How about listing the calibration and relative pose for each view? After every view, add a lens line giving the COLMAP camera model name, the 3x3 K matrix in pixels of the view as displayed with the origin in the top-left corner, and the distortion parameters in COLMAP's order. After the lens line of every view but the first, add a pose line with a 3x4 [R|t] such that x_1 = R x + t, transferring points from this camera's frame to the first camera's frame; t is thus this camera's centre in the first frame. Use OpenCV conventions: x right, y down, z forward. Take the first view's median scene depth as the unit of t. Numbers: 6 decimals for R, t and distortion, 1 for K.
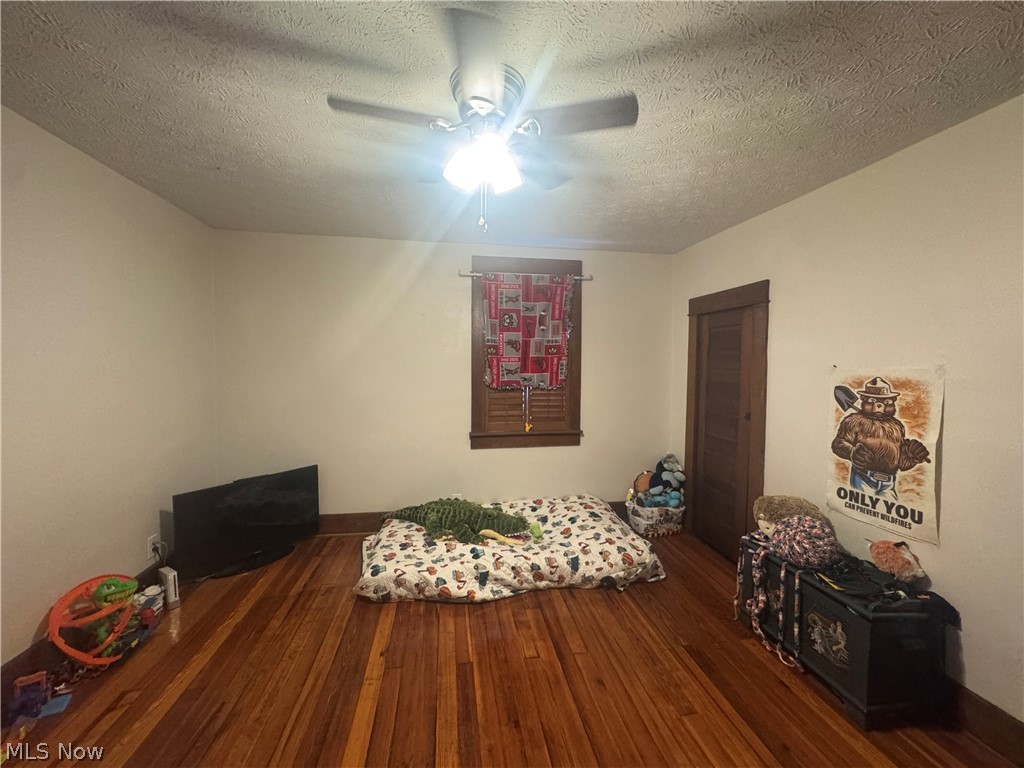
lens RADIAL K [[407.4, 0, 514.3], [0, 407.4, 383.6], [0, 0, 1]] dist [-0.004995, 0.000833]
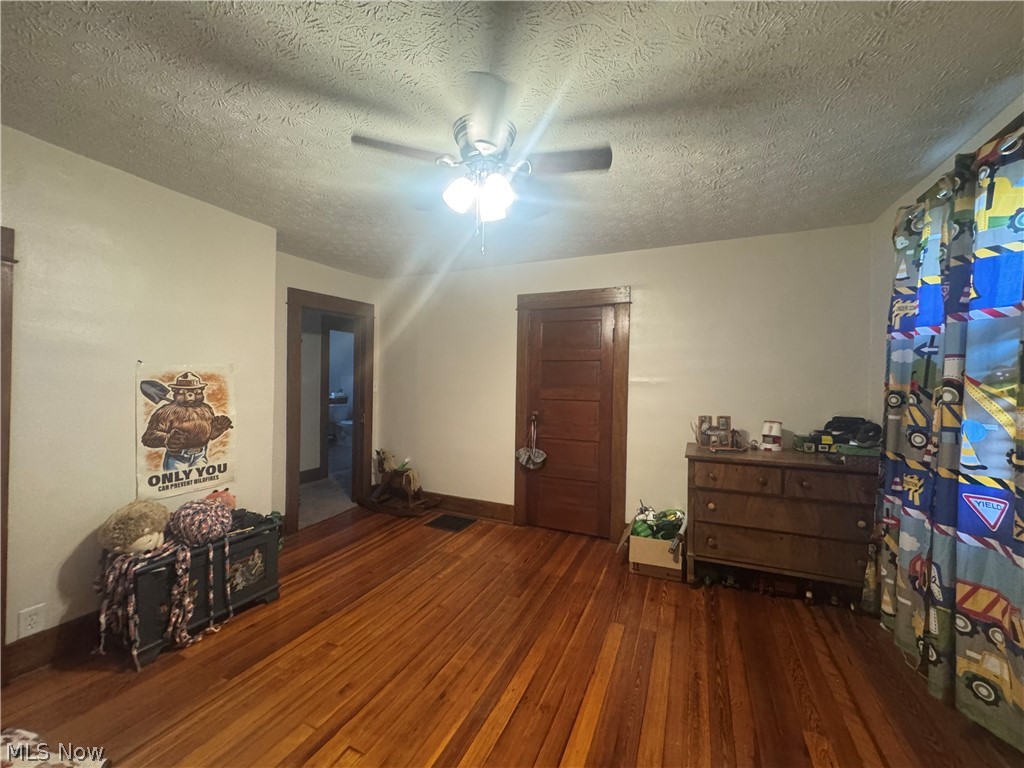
lens RADIAL K [[407.4, 0, 512.9], [0, 407.4, 385.8], [0, 0, 1]] dist [-0.004995, 0.000833]
pose [[-0.833390, -0.033038, 0.551697, -0.485983], [-0.004703, 0.998600, 0.052695, -0.034827], [-0.552665, 0.041320, -0.832378, 1.181813]]
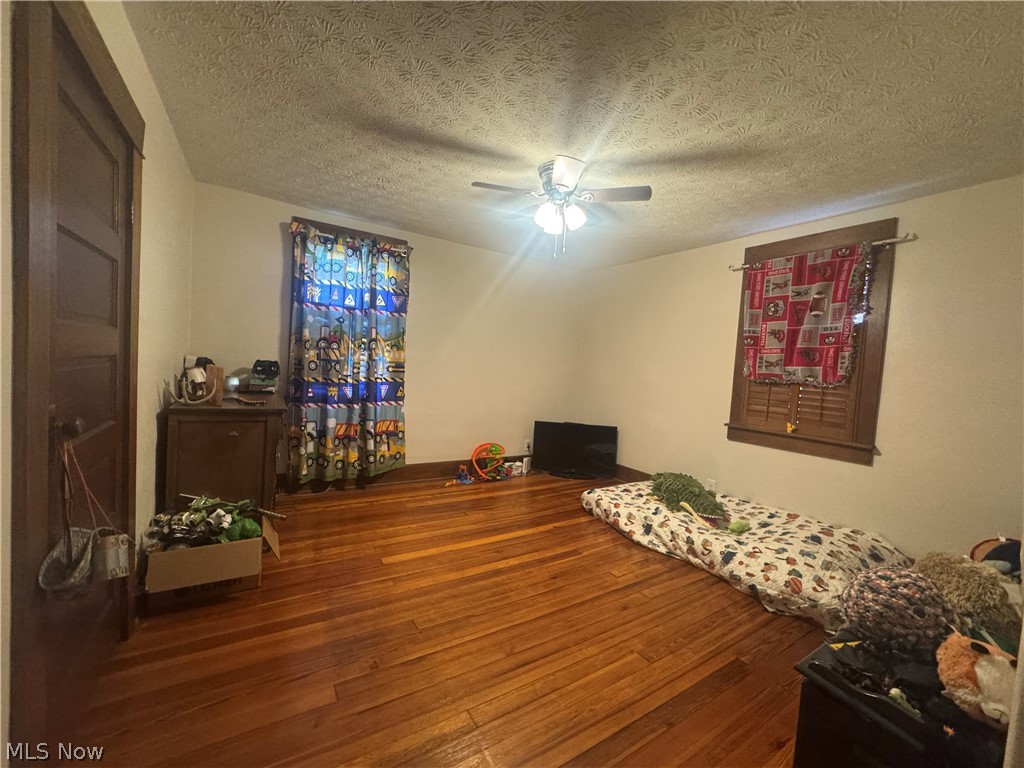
lens RADIAL K [[407.4, 0, 509.7], [0, 407.4, 383.9], [0, 0, 1]] dist [-0.004995, 0.000833]
pose [[0.391342, 0.061743, -0.918172, 0.860848], [-0.092120, 0.995363, 0.027670, 0.063587], [0.915623, 0.073754, 0.395216, 0.132575]]
